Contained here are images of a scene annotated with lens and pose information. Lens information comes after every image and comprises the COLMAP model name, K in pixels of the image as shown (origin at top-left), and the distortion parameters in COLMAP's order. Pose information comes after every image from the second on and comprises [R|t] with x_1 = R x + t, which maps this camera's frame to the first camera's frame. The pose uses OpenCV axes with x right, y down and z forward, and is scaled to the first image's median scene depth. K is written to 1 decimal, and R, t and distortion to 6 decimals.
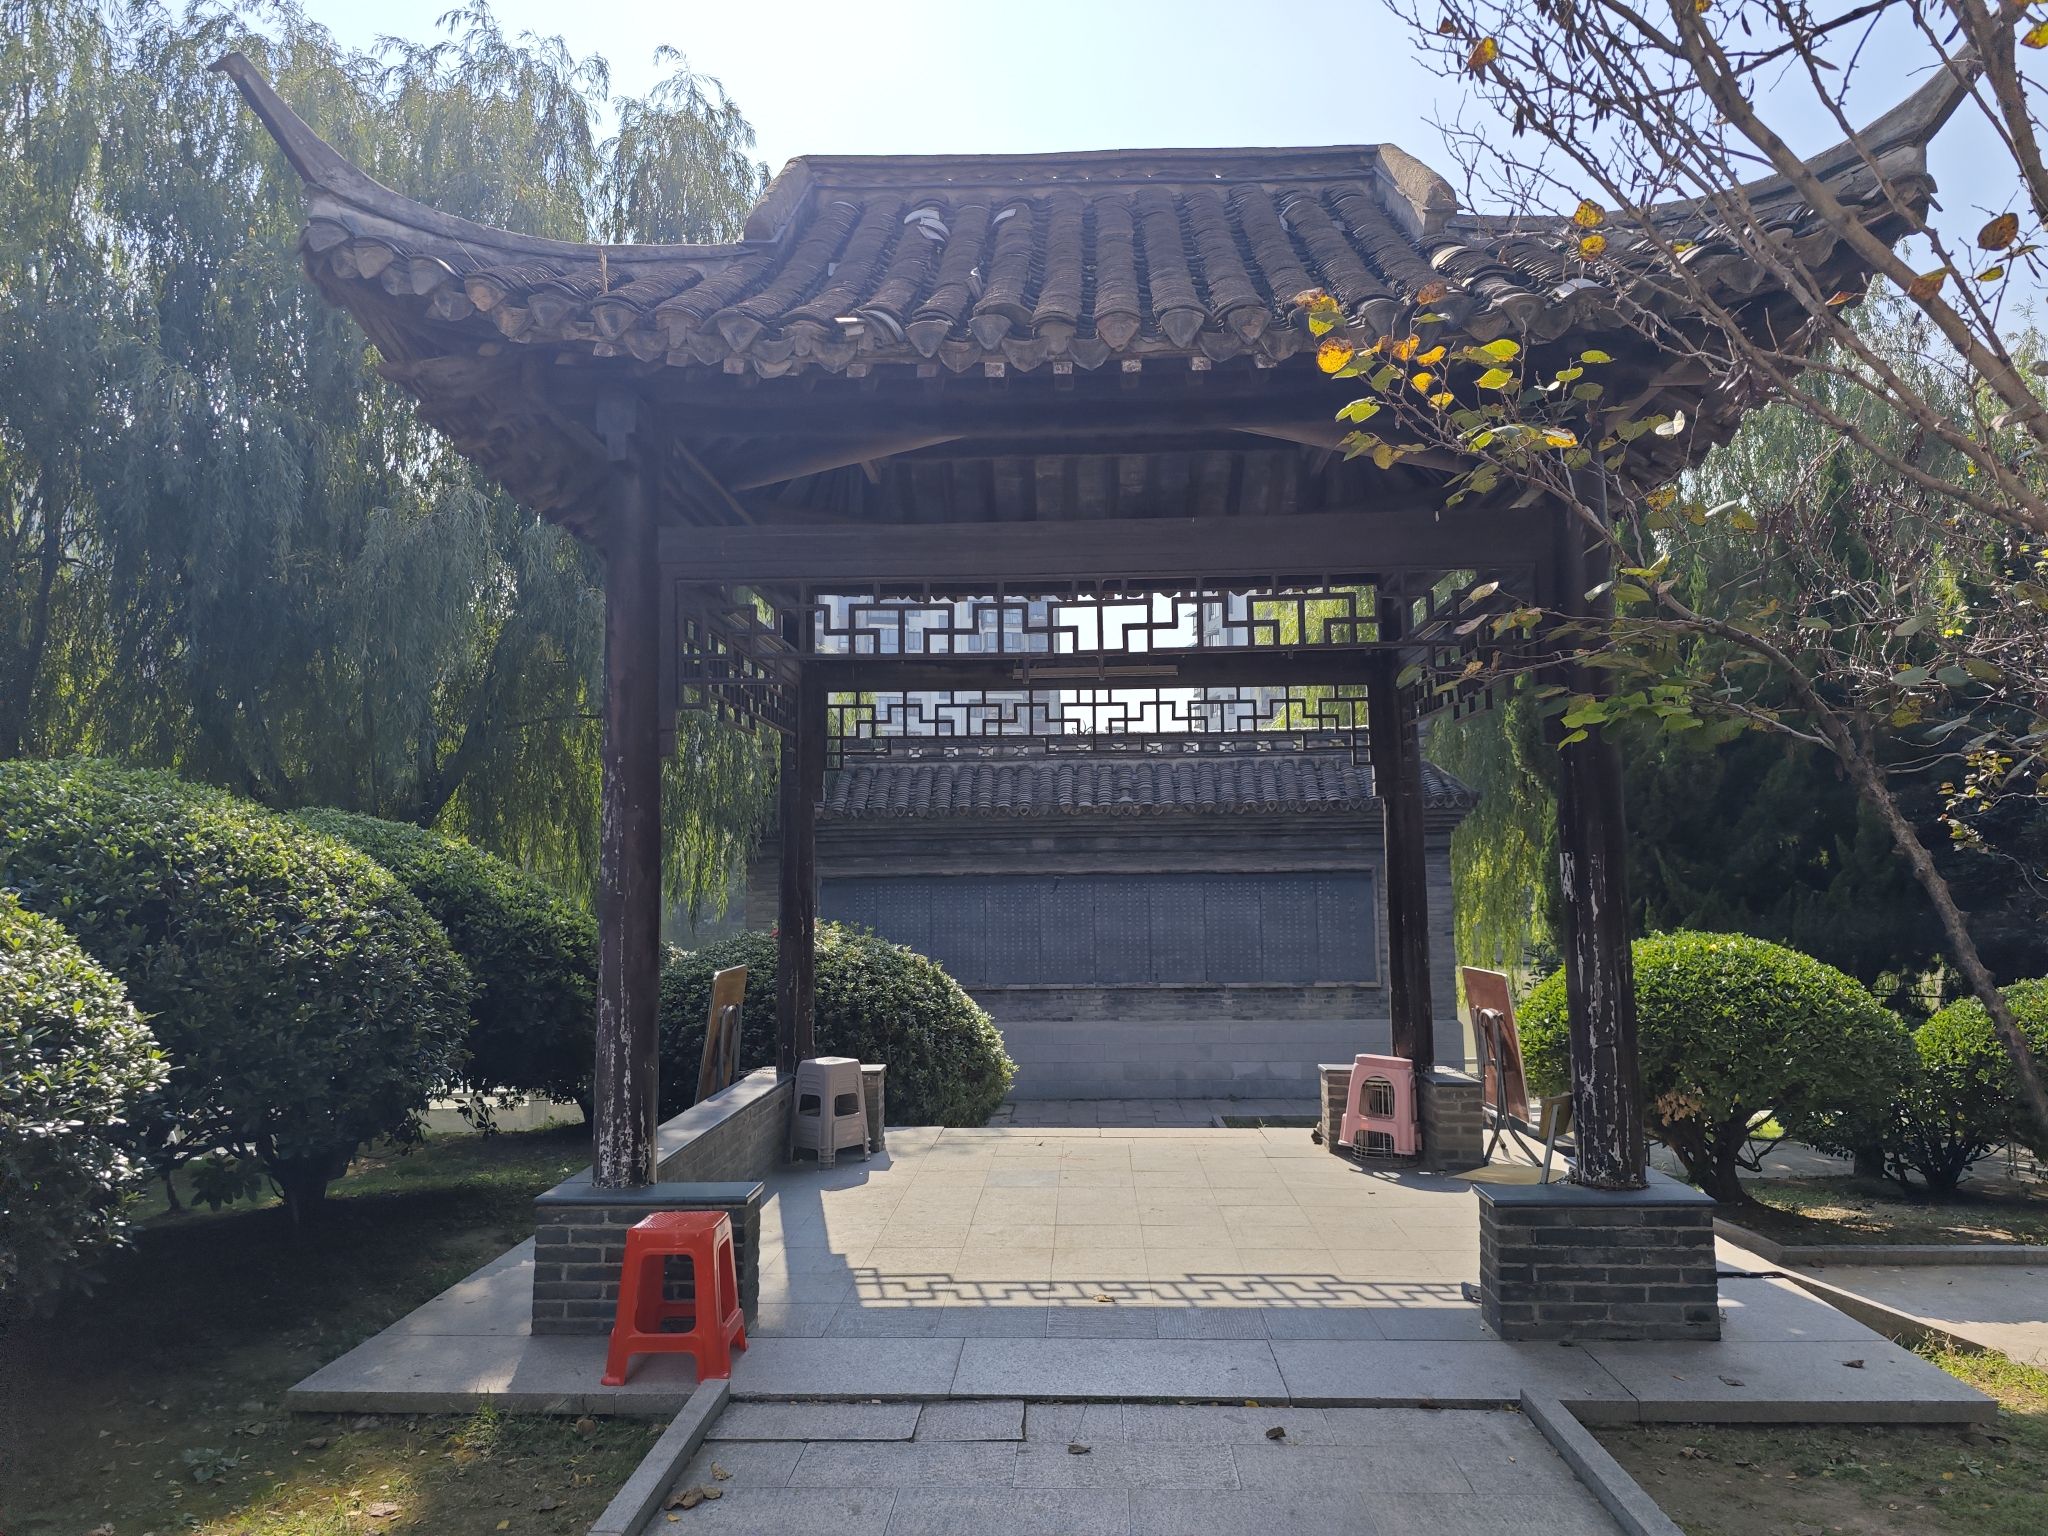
lens RADIAL K [[1368.3, 0, 1040.4], [0, 1368.3, 760.6], [0, 0, 1]] dist [0.045759, -0.047793]
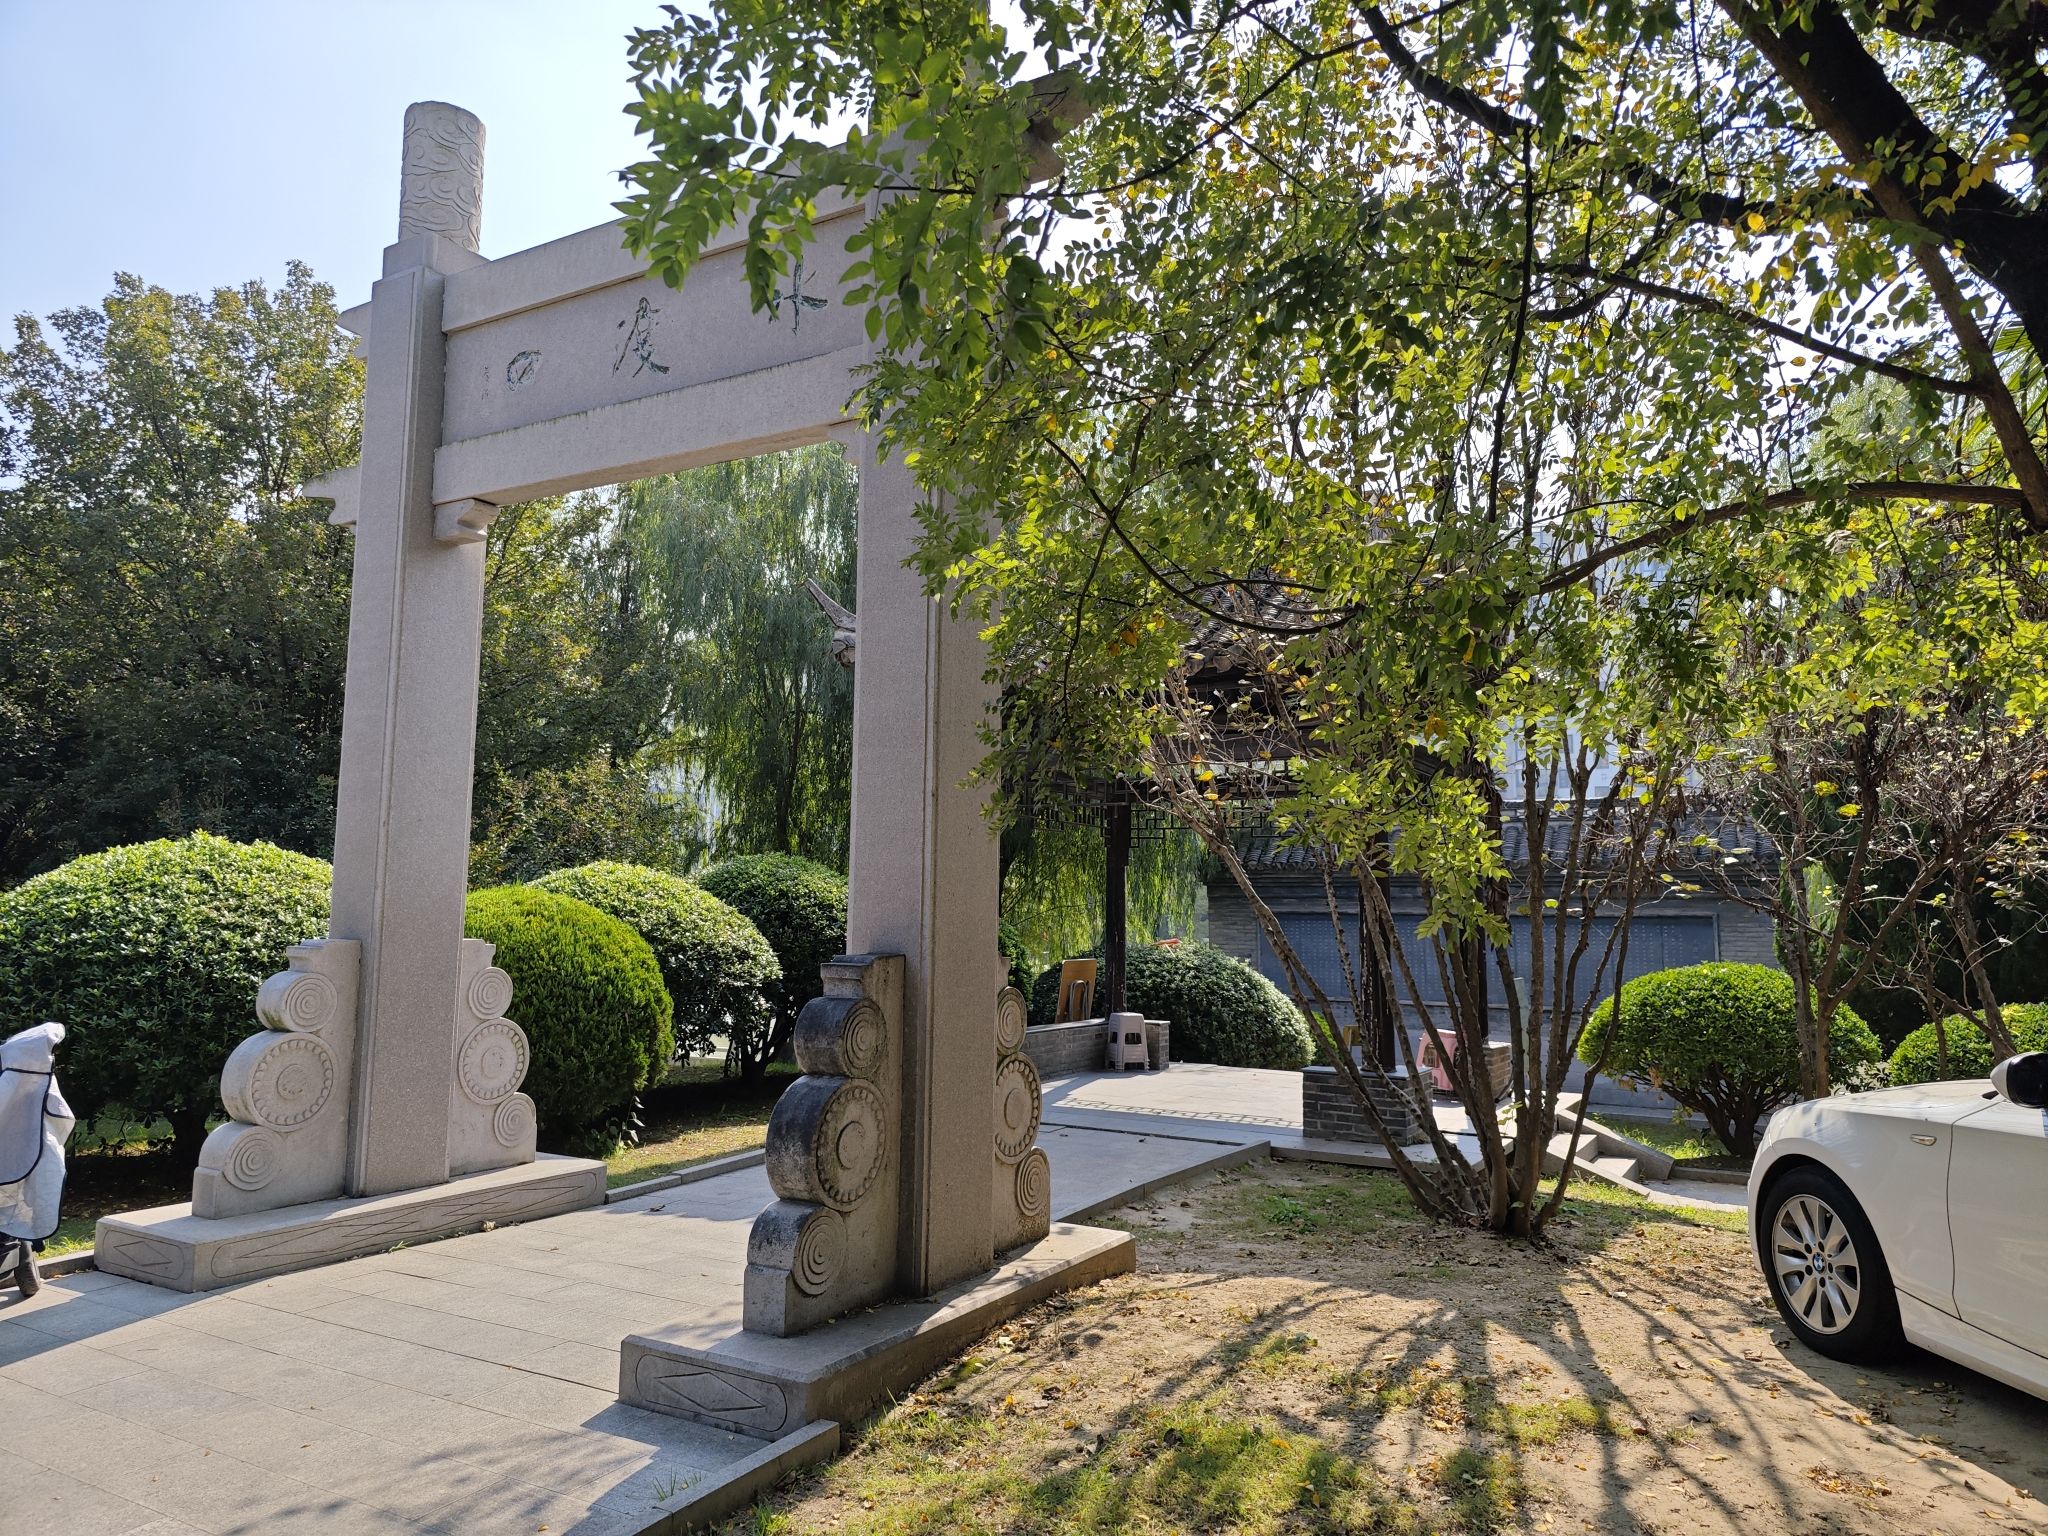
lens RADIAL K [[1368.3, 0, 1038.8], [0, 1368.3, 751.0], [0, 0, 1]] dist [0.045759, -0.047793]
pose [[0.882519, -0.034412, -0.469015, 0.610222], [0.018475, 0.999086, -0.038540, -0.055913], [0.469913, 0.025347, 0.882349, -0.641993]]
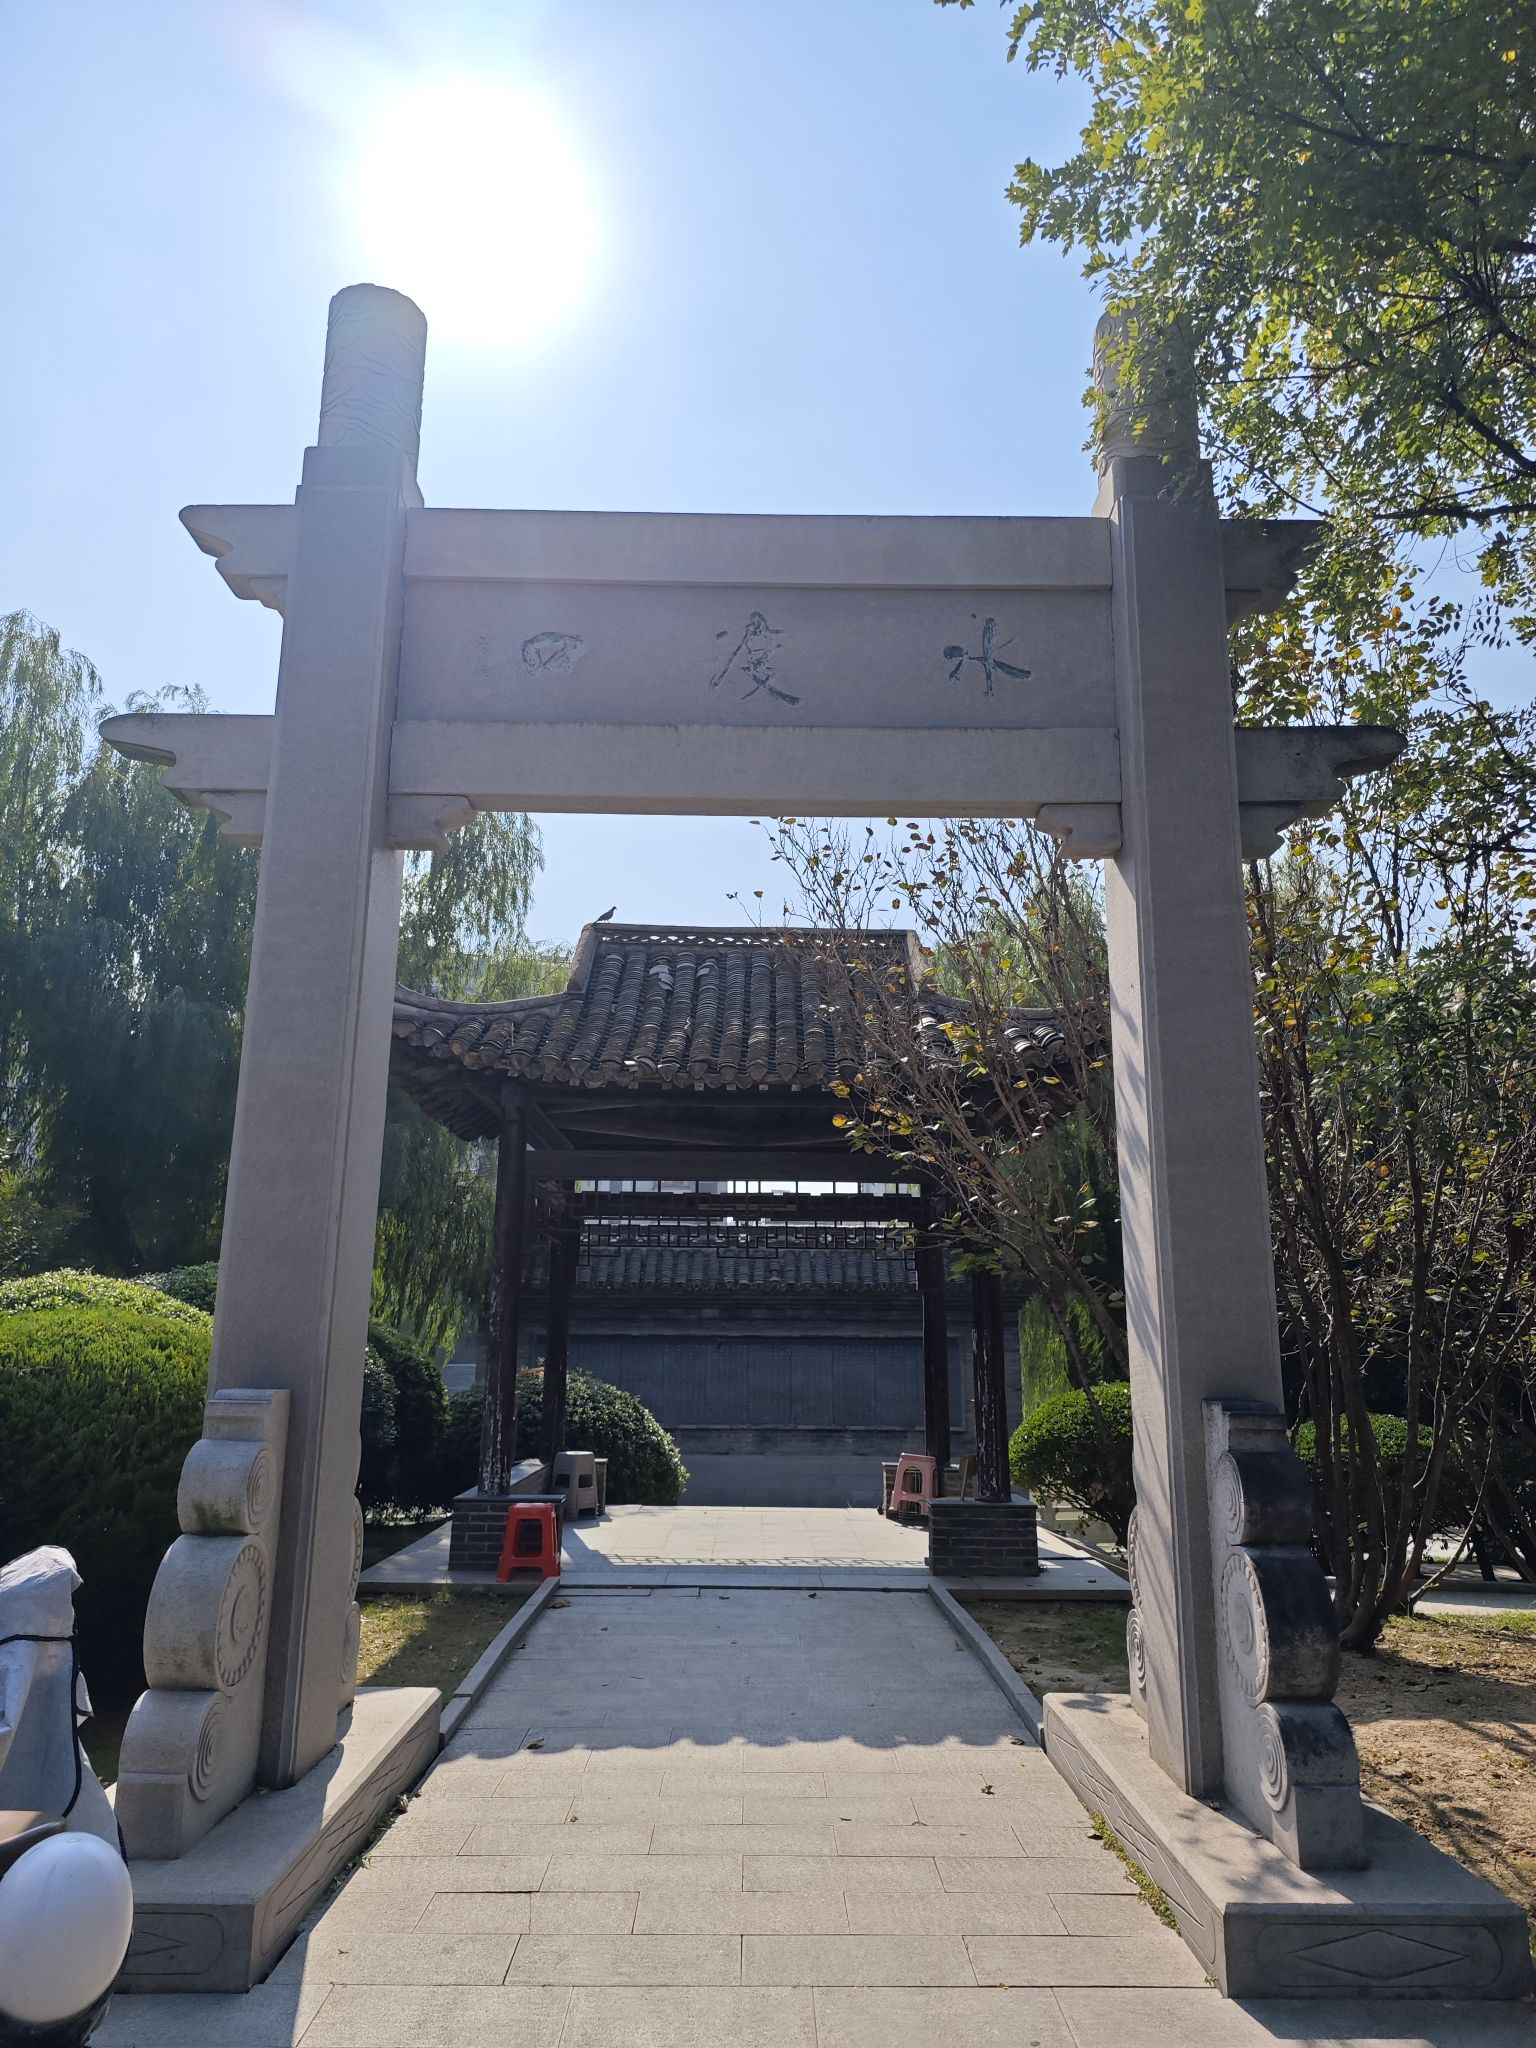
lens RADIAL K [[1368.3, 0, 760.5], [0, 1368.3, 1004.2], [0, 0, 1]] dist [0.045759, -0.047793]
pose [[0.998926, 0.030060, 0.035257, -0.010752], [-0.024207, 0.987456, -0.156027, -0.054841], [-0.039505, 0.155006, 0.987123, -0.697498]]
